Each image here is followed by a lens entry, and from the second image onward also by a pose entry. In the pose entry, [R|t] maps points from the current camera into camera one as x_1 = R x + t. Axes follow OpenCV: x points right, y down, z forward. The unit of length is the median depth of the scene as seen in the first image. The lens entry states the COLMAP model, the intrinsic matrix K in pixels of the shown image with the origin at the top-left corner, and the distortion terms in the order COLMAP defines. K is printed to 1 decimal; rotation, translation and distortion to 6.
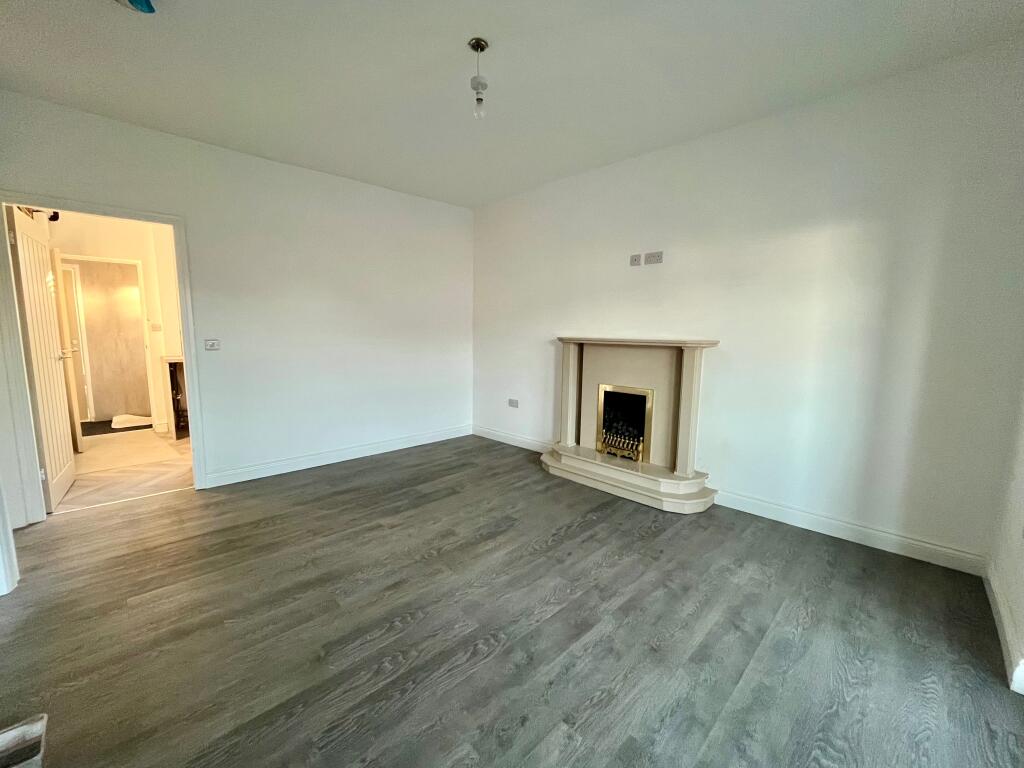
lens RADIAL K [[412.0, 0, 514.9], [0, 412.0, 386.6], [0, 0, 1]] dist [-0.007296, 0.000536]
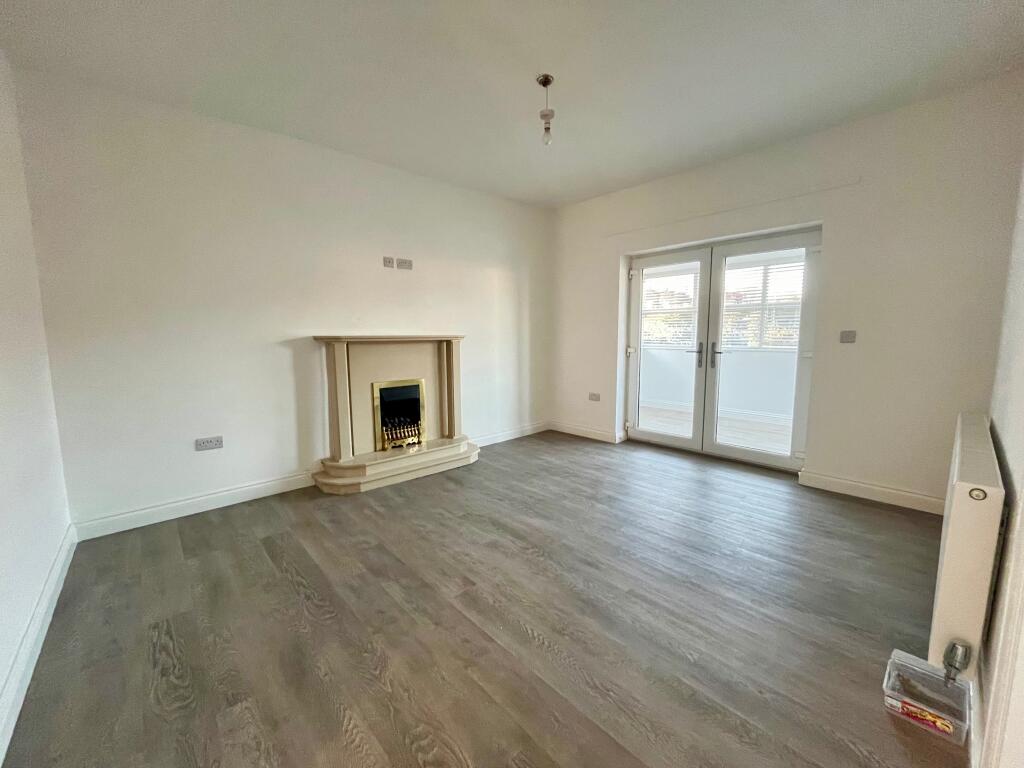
lens RADIAL K [[412.0, 0, 512.4], [0, 412.0, 380.2], [0, 0, 1]] dist [-0.007296, 0.000536]
pose [[0.048077, -0.122803, 0.991266, -0.811880], [0.142224, 0.983143, 0.114899, -0.083823], [-0.988666, 0.135457, 0.064732, 0.669396]]
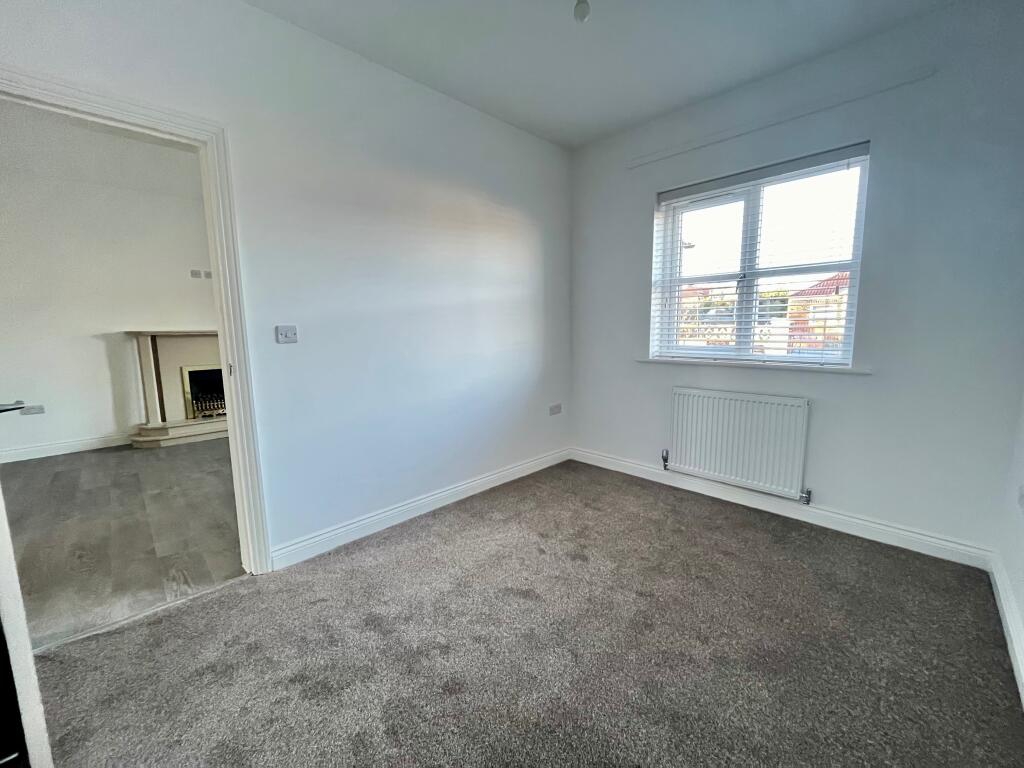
lens RADIAL K [[412.0, 0, 513.6], [0, 412.0, 383.3], [0, 0, 1]] dist [-0.007296, 0.000536]
pose [[0.005349, -0.145391, 0.989360, -1.156793], [0.144491, 0.979104, 0.143102, 0.012190], [-0.989492, 0.142188, 0.026245, -0.049670]]
